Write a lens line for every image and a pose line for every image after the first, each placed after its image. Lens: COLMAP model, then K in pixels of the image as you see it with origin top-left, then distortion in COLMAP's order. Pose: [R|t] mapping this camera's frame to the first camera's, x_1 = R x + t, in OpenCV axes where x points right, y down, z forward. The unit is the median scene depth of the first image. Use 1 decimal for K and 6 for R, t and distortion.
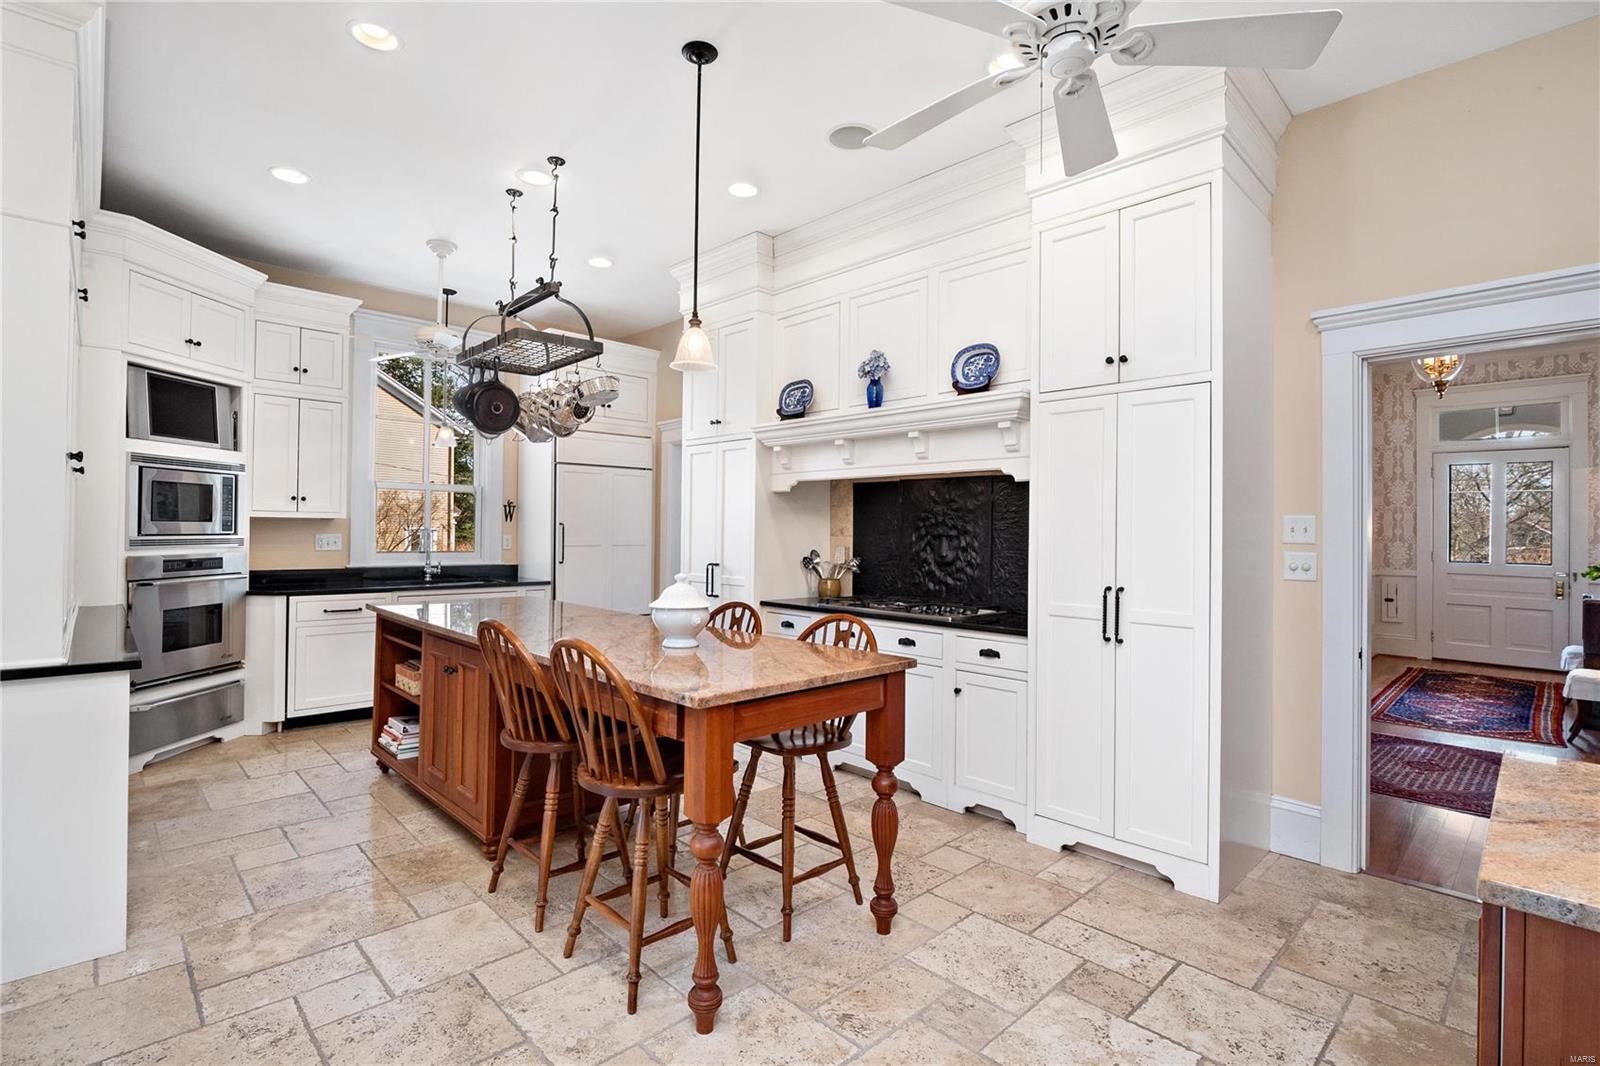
lens RADIAL K [[752.4, 0, 796.7], [0, 752.4, 527.7], [0, 0, 1]] dist [-0.012531, 0.000421]
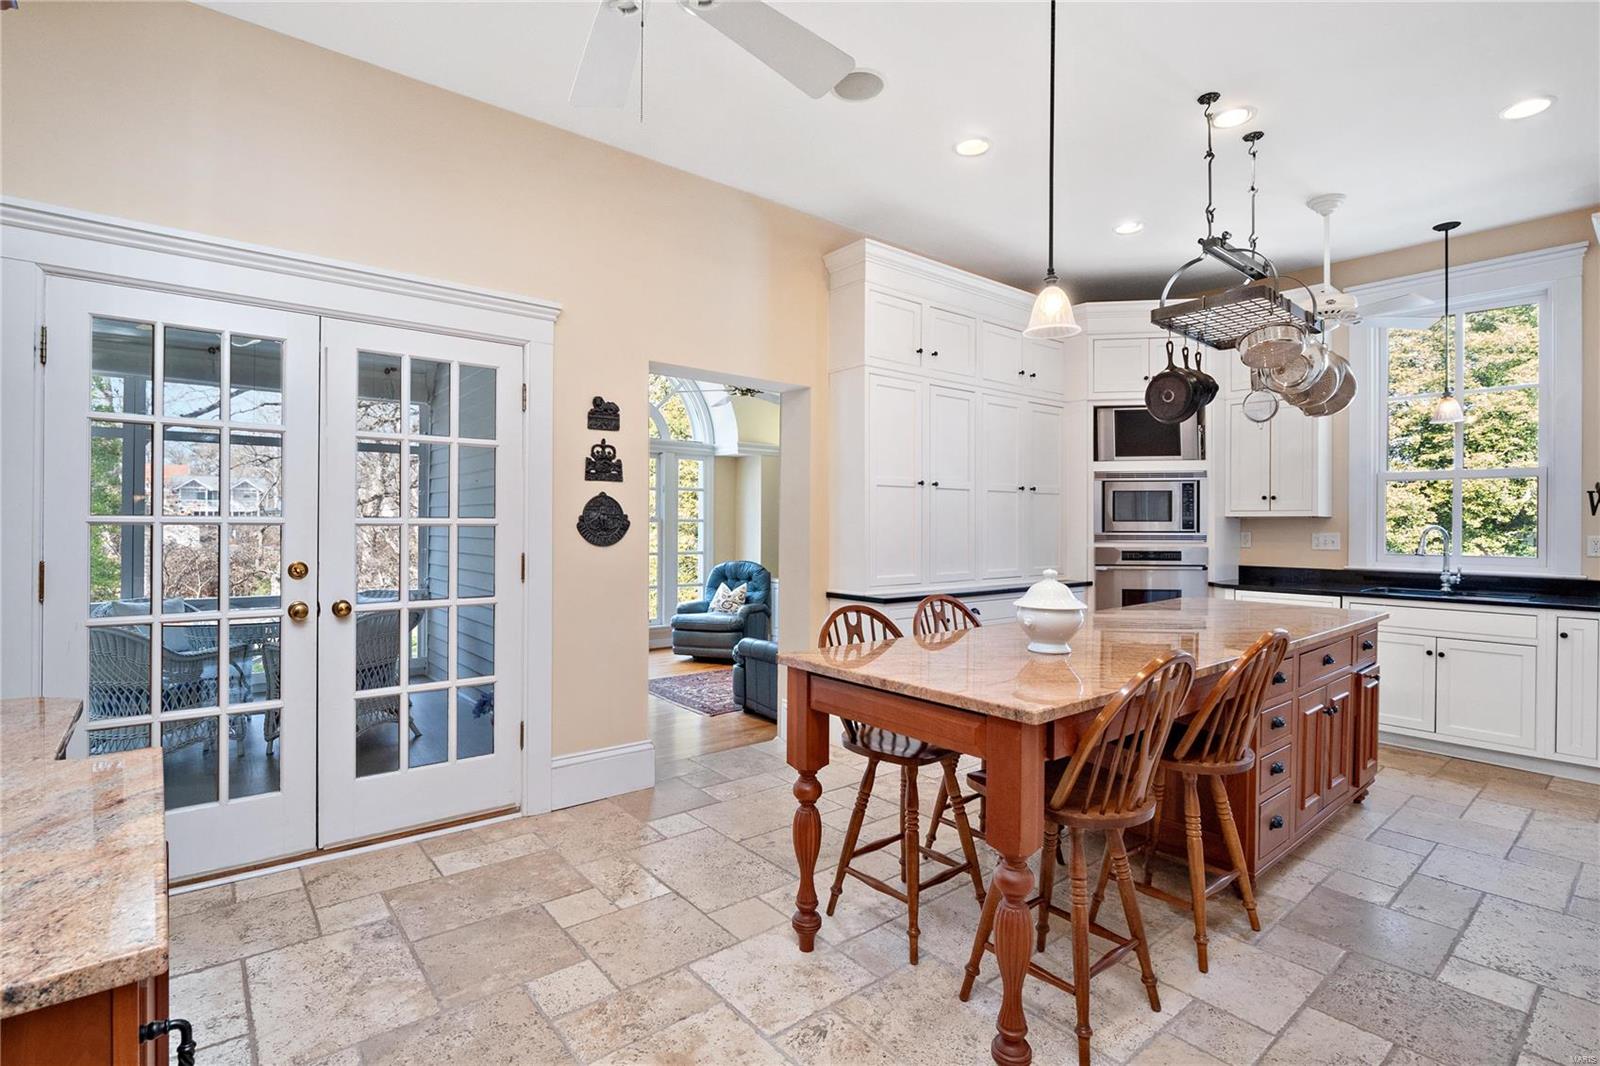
lens RADIAL K [[752.4, 0, 796.7], [0, 752.4, 527.7], [0, 0, 1]] dist [-0.012531, 0.000421]
pose [[-0.075863, -0.008583, -0.997081, 0.538418], [-0.000354, 0.999963, -0.008581, 0.014763], [0.997118, -0.000298, -0.075864, 0.553746]]
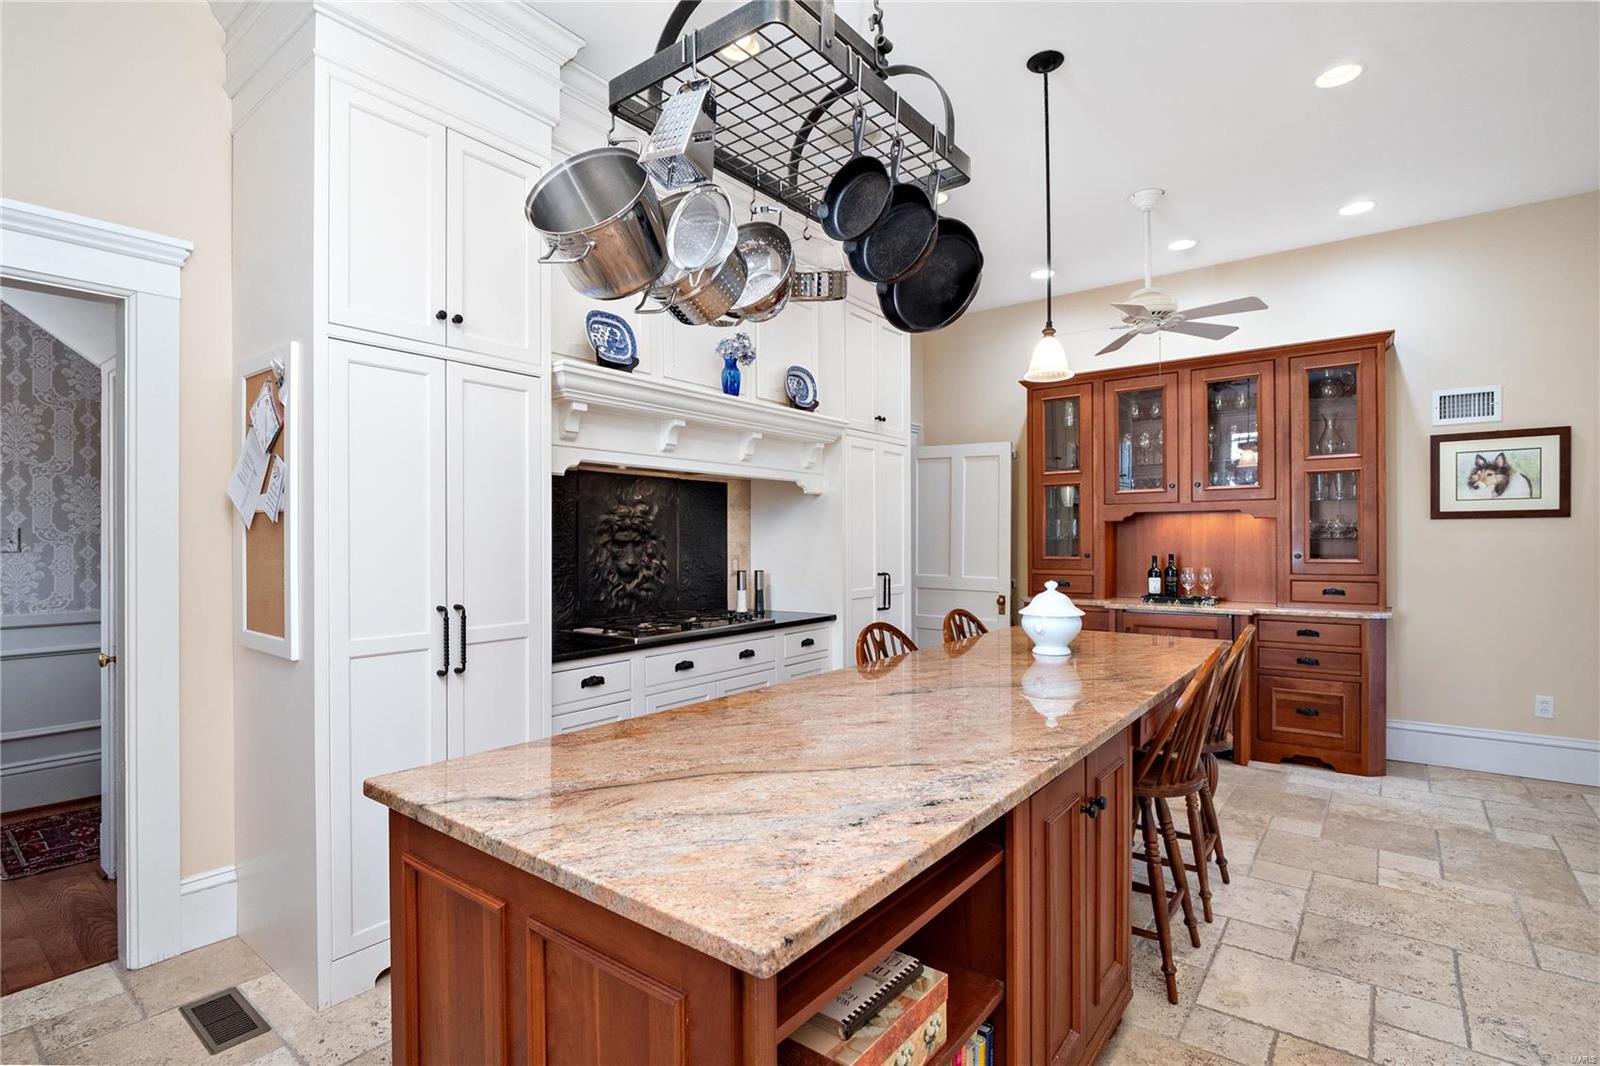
lens RADIAL K [[792.5, 0, 840.5], [0, 792.5, 538.1], [0, 0, 1]] dist [0.038072, -0.000209]
pose [[-0.203661, -0.008922, 0.979001, -0.816437], [-0.006113, 0.999951, 0.007841, -0.000851], [-0.979022, -0.004387, -0.203706, 1.070186]]
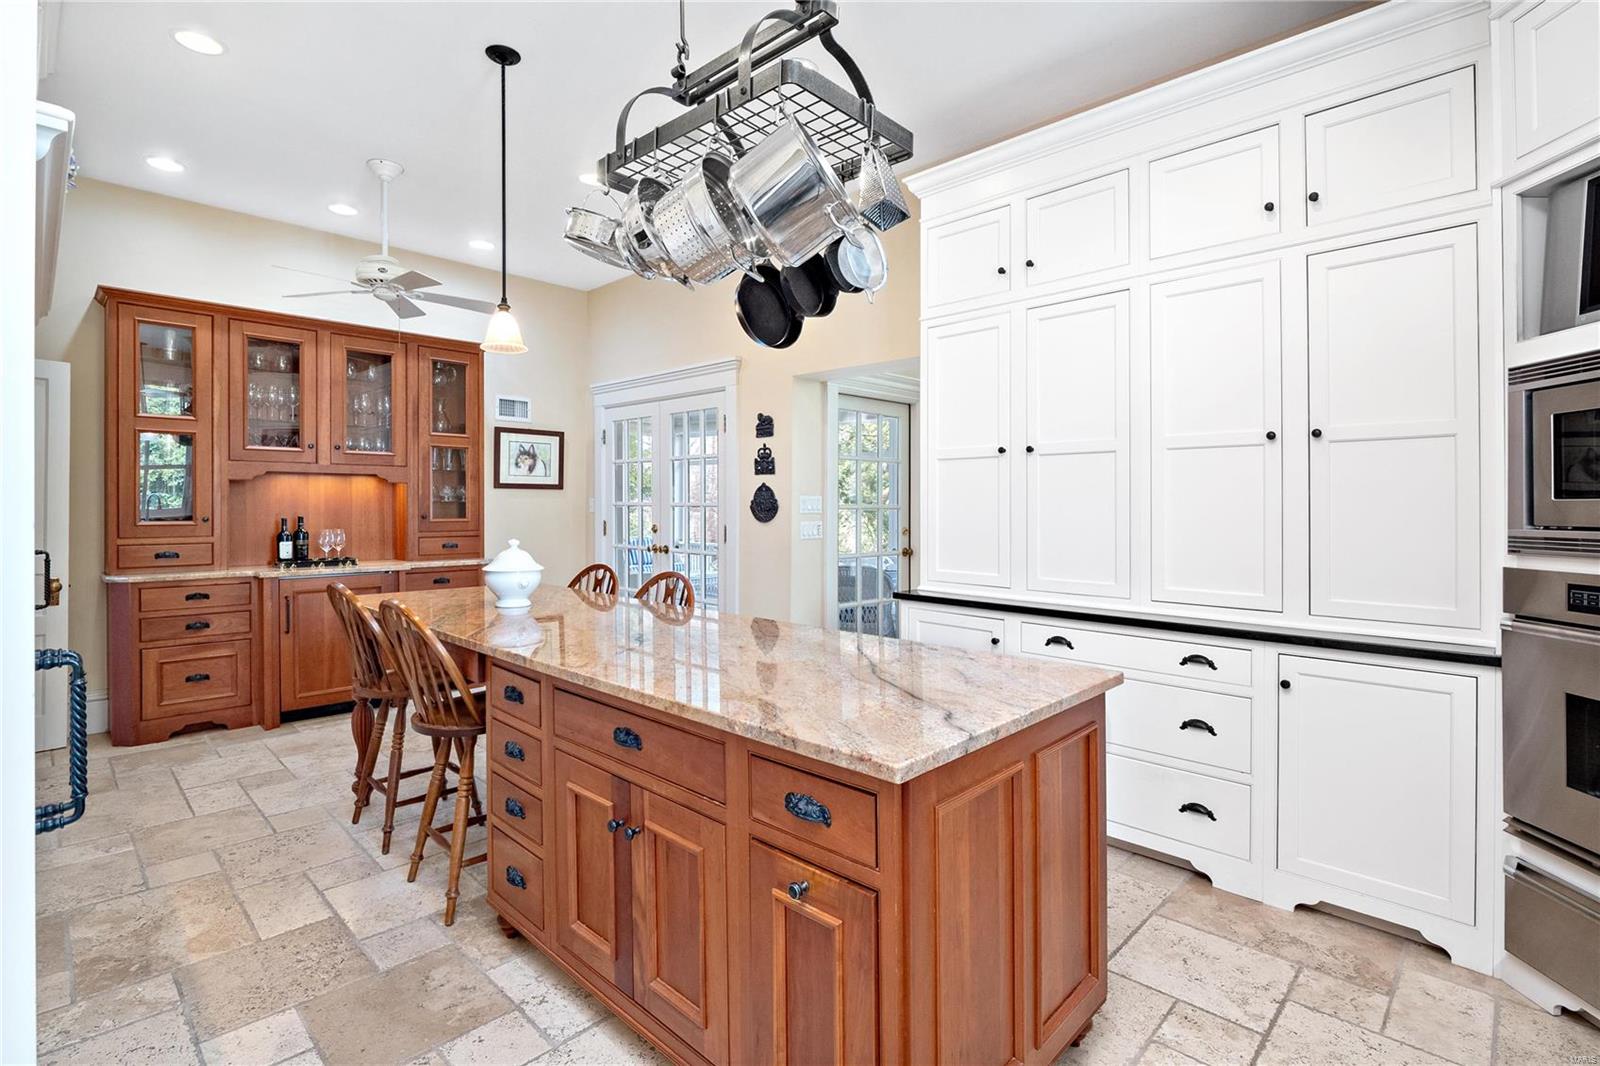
lens RADIAL K [[753.0, 0, 801.8], [0, 753.0, 515.7], [0, 0, 1]] dist [-0.014551, -0.000370]
pose [[-0.999016, -0.018373, -0.040356, -0.376810], [-0.018676, 0.999800, 0.007159, 0.008120], [0.040217, 0.007906, -0.999160, 1.505641]]
